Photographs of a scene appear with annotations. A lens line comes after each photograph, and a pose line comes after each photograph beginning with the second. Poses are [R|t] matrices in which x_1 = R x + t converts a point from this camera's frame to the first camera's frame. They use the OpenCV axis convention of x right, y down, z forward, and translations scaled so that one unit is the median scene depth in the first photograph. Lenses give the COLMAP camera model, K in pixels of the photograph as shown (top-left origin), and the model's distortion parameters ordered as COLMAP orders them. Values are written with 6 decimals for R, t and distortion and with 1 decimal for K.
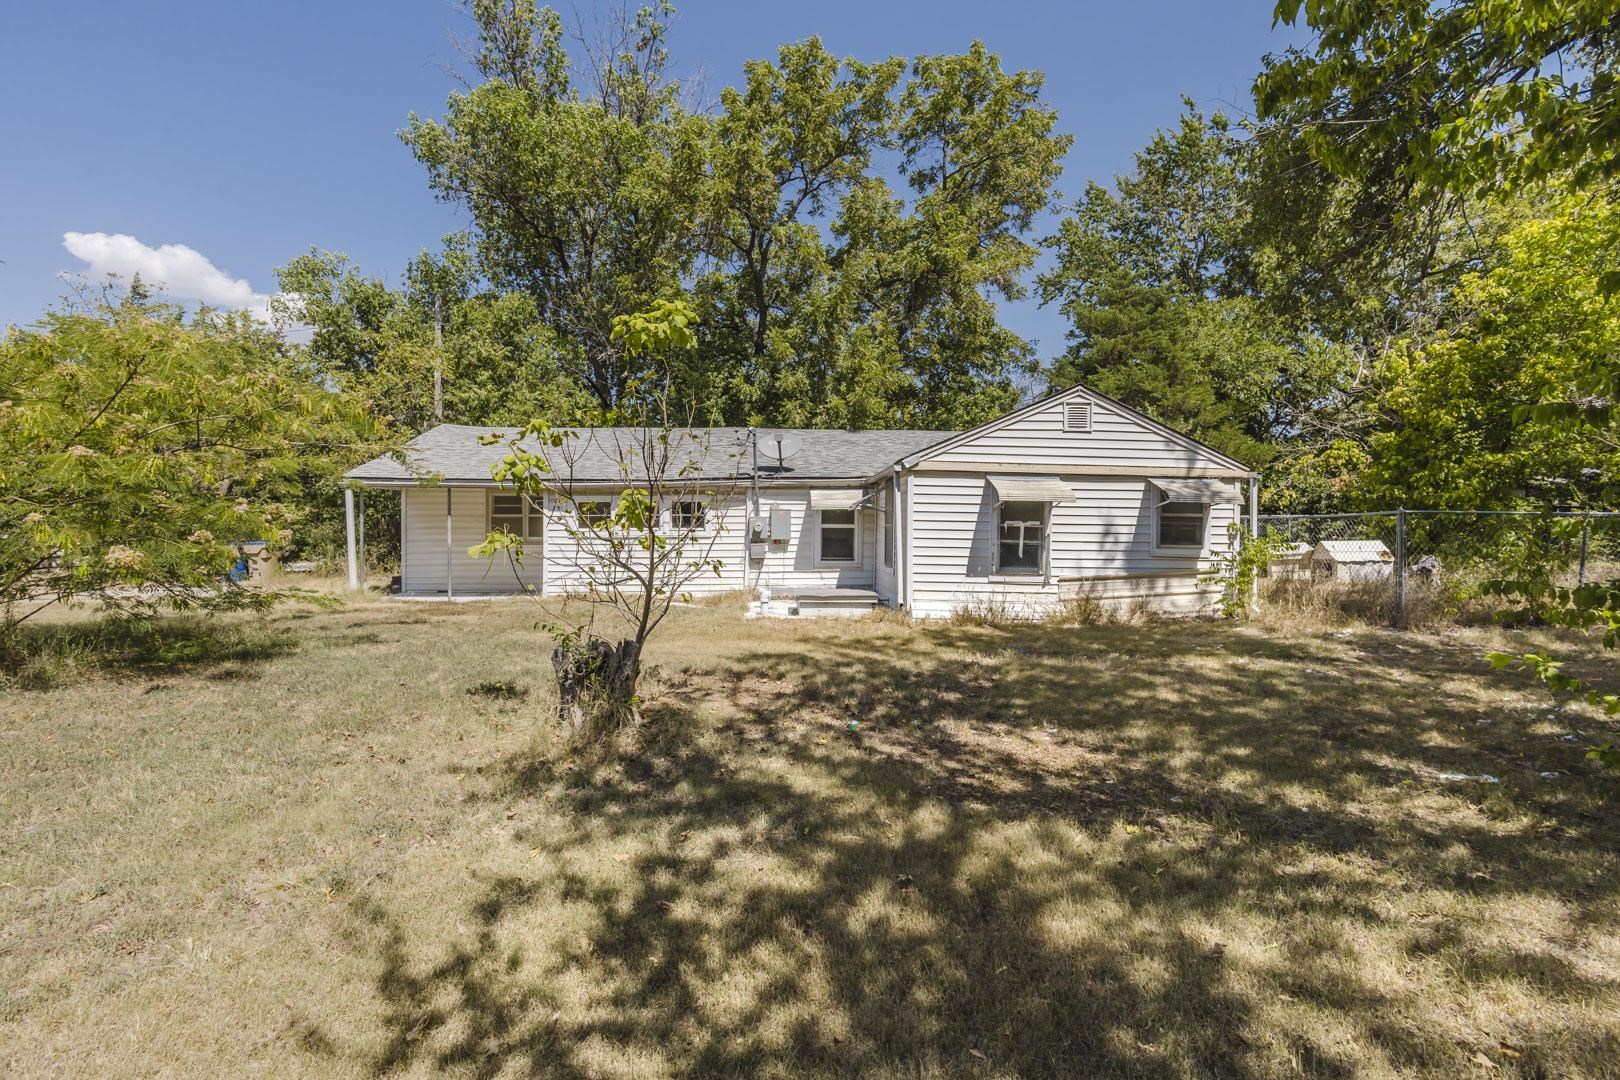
lens RADIAL K [[690.5, 0, 805.2], [0, 690.5, 529.2], [0, 0, 1]] dist [0.001846, 0.000496]
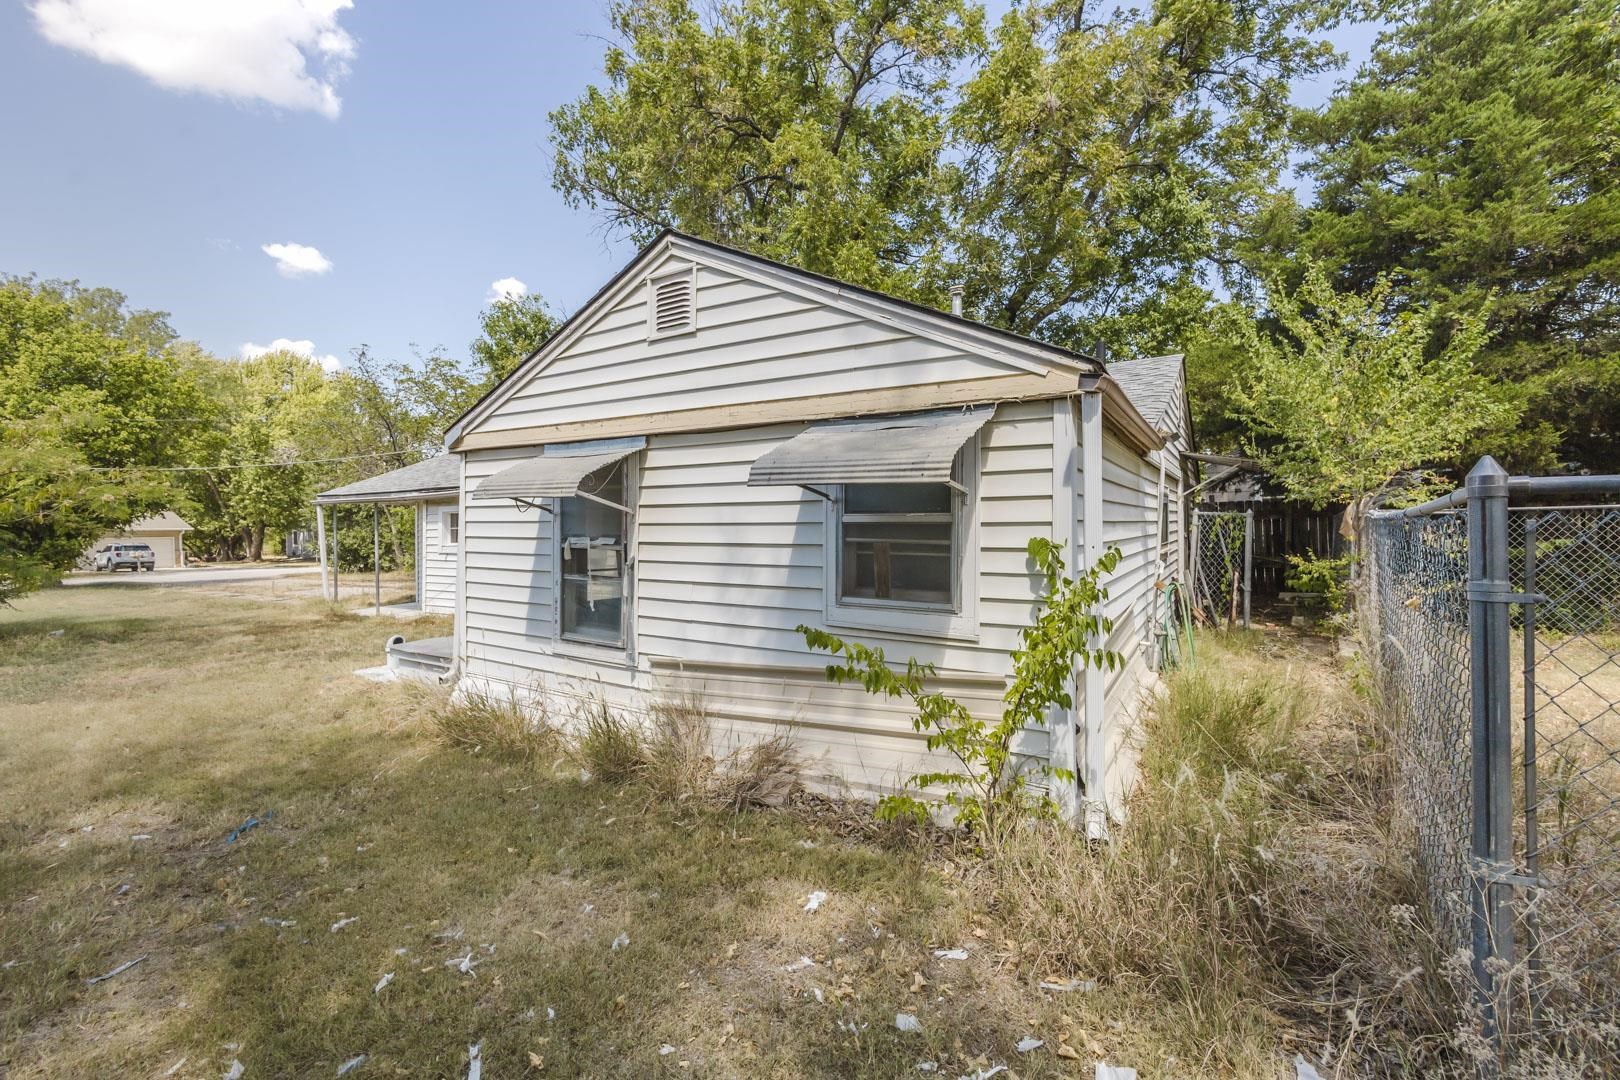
lens RADIAL K [[690.5, 0, 809.8], [0, 690.5, 534.4], [0, 0, 1]] dist [0.001846, 0.000496]
pose [[0.819000, -0.007415, -0.573745, 0.719278], [0.004885, 0.999970, -0.005949, -0.009824], [0.573772, 0.002070, 0.819012, 0.676415]]
